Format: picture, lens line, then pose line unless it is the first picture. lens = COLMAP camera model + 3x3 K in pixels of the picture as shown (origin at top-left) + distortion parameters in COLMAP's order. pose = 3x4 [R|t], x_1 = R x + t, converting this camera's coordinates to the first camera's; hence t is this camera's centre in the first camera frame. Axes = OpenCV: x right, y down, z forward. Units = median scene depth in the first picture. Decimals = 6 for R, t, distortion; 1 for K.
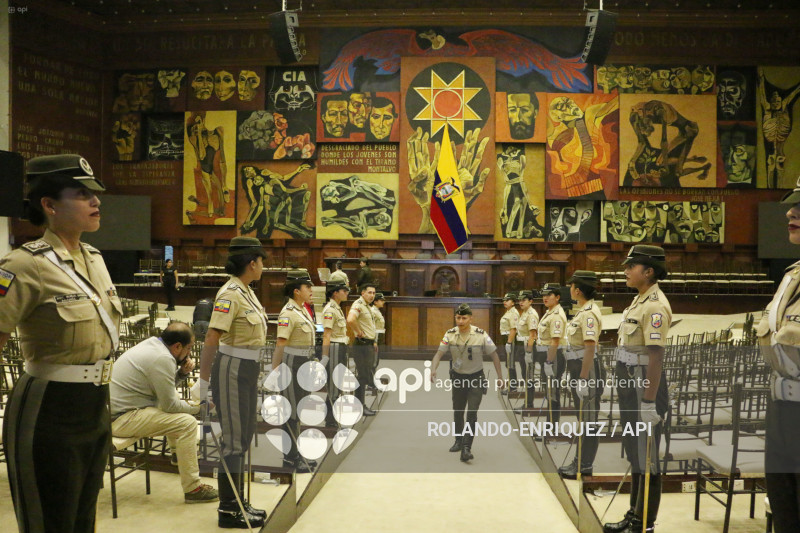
lens RADIAL K [[627.6, 0, 403.8], [0, 627.6, 263.2], [0, 0, 1]] dist [-0.168520, 0.131443]
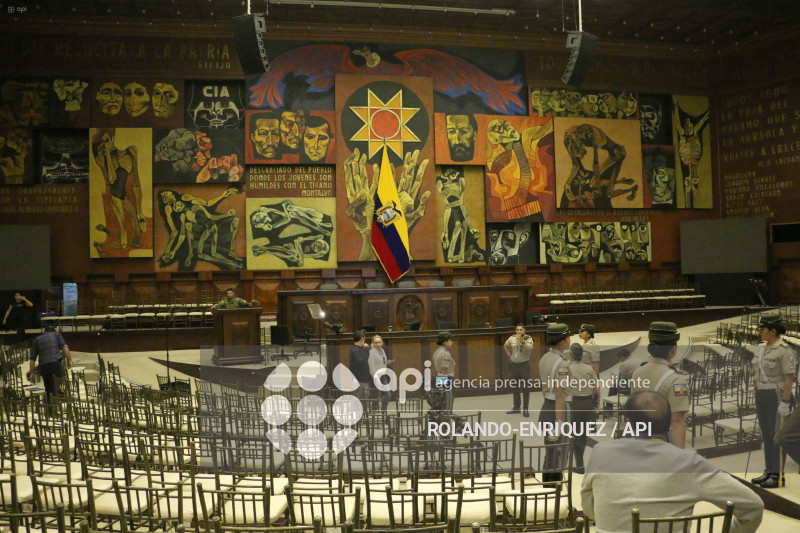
lens RADIAL K [[627.6, 0, 407.1], [0, 627.6, 270.3], [0, 0, 1]] dist [-0.168520, 0.131443]
pose [[0.970970, -0.031828, 0.237075, -0.130807], [0.038242, 0.999015, -0.022506, -0.009185], [-0.236125, 0.030919, 0.971231, 0.068535]]
